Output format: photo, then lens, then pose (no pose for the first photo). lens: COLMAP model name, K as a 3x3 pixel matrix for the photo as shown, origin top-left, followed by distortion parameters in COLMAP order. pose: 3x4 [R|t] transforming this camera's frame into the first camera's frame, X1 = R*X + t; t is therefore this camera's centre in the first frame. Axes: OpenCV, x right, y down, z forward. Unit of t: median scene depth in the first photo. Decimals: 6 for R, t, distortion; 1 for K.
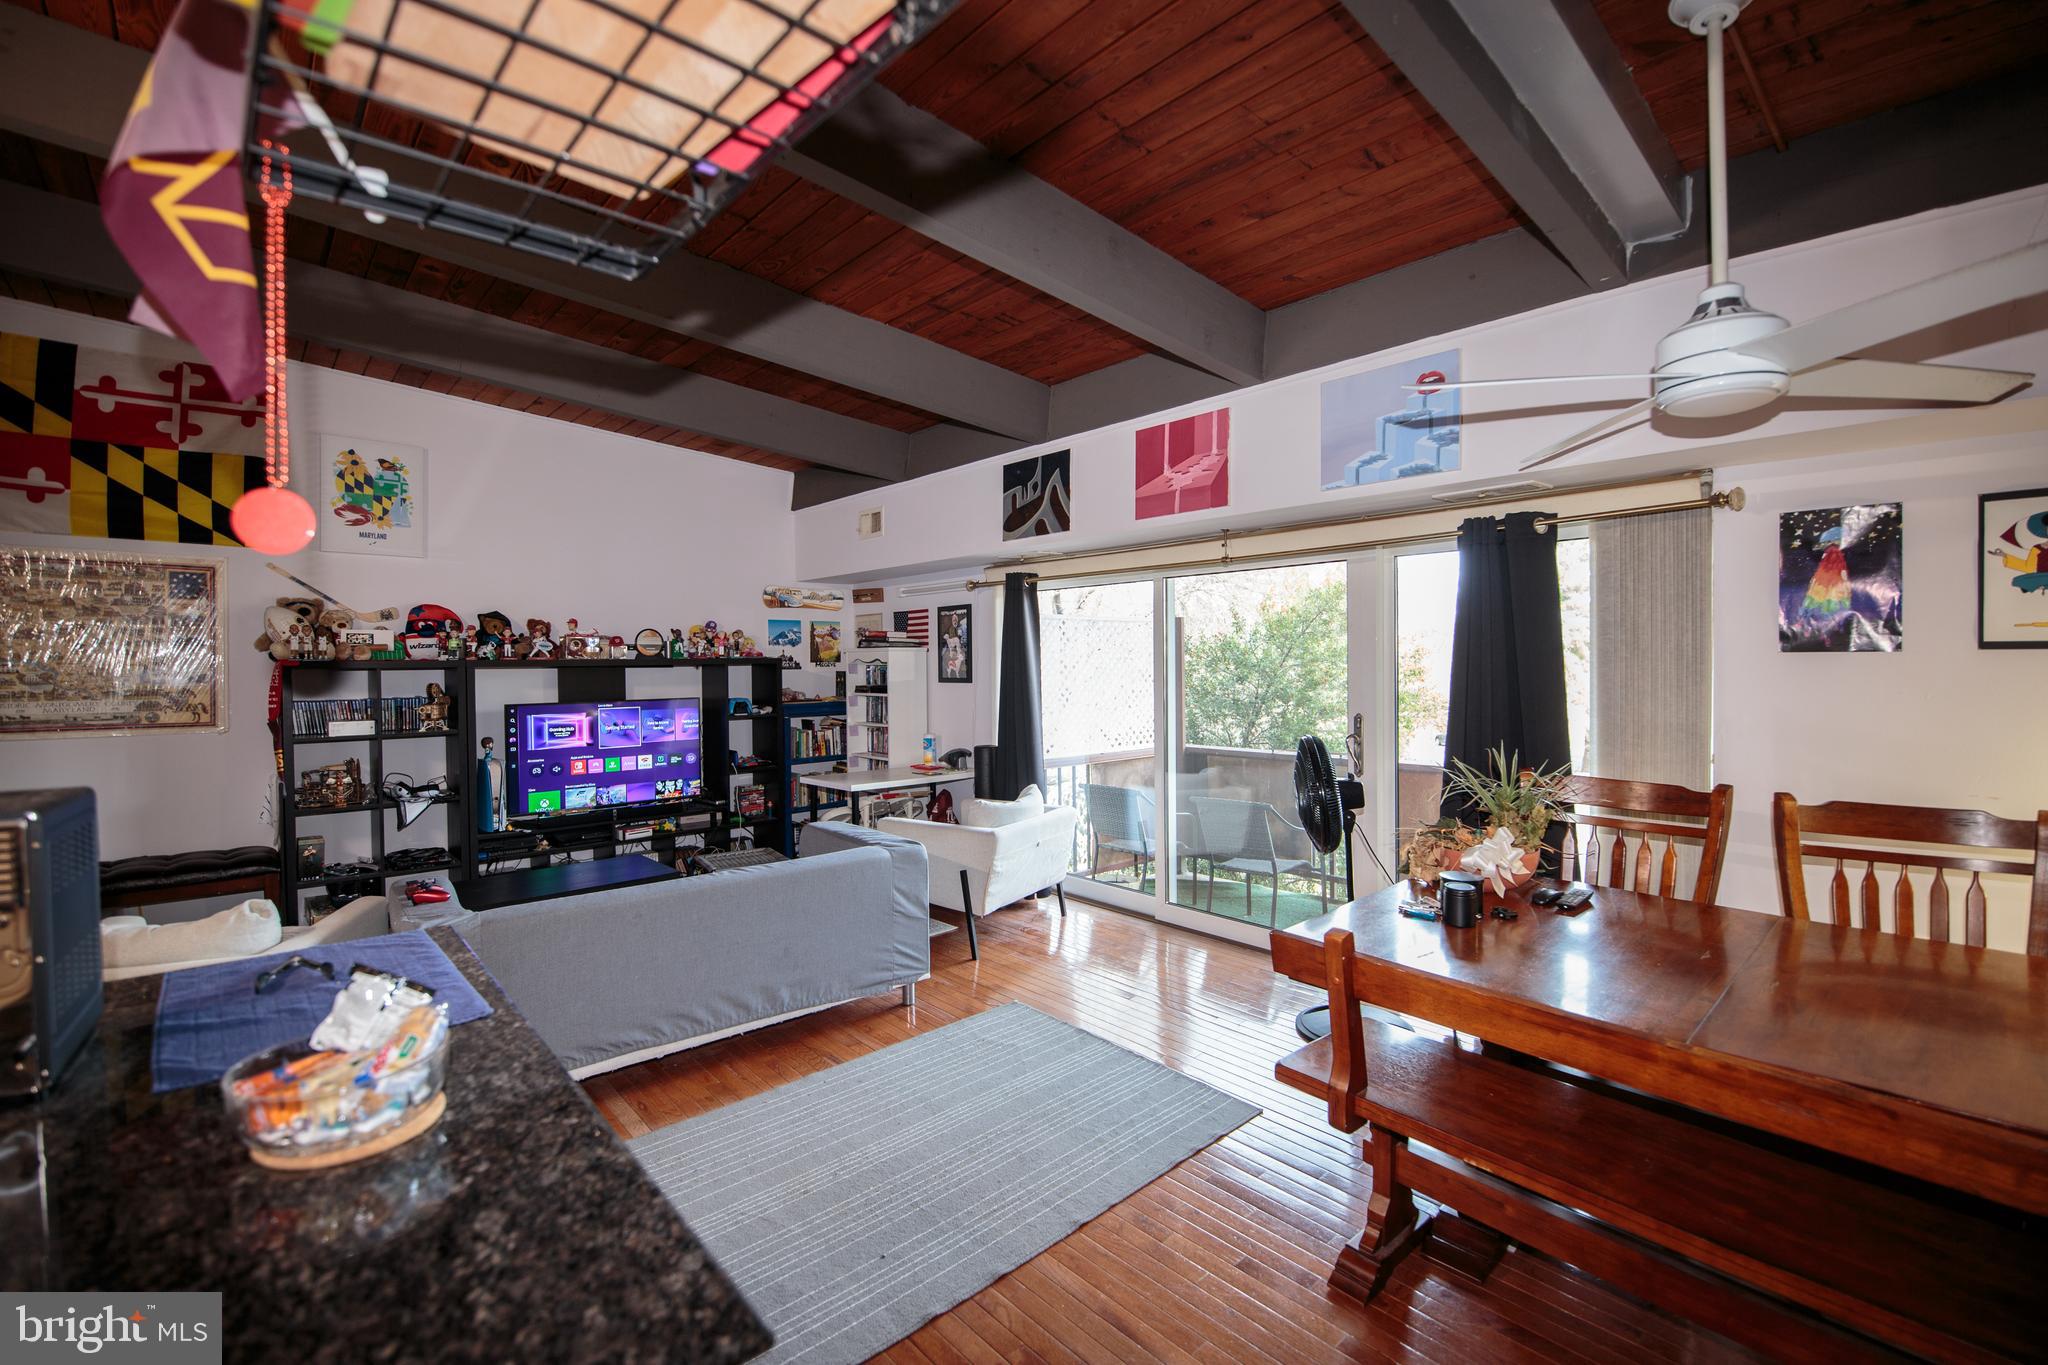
lens RADIAL K [[878.0, 0, 1014.2], [0, 878.0, 680.5], [0, 0, 1]] dist [-0.005171, -0.008414]
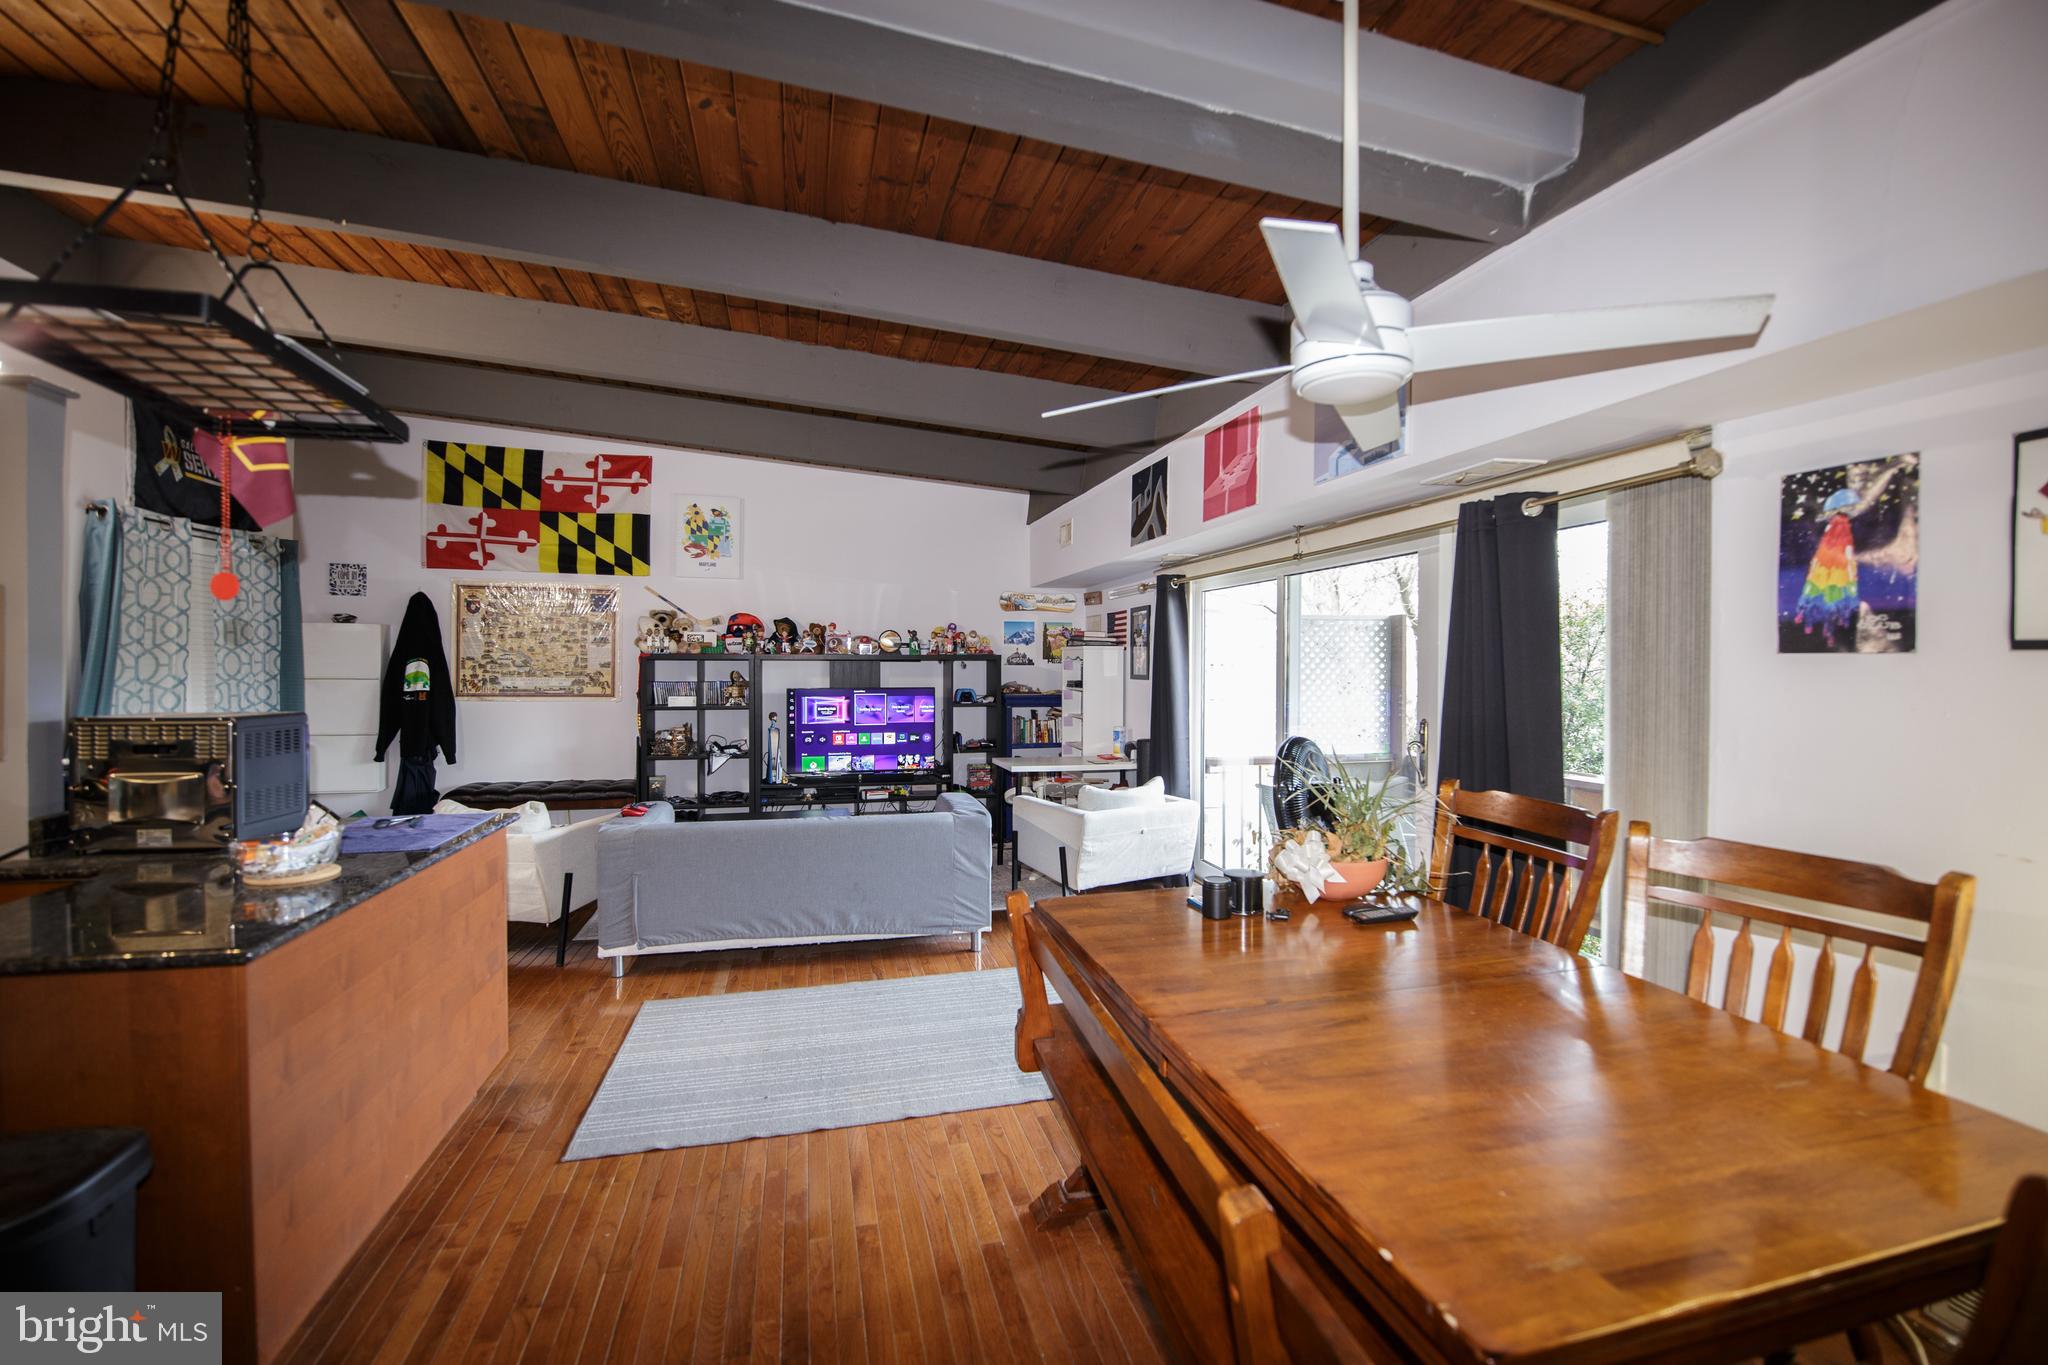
lens RADIAL K [[878.0, 0, 1025.0], [0, 878.0, 681.6], [0, 0, 1]] dist [-0.005171, -0.008414]
pose [[0.885858, 0.021900, -0.463439, 0.399083], [-0.021177, 0.999753, 0.006764, 0.001184], [0.463473, 0.003822, 0.886103, -0.005647]]
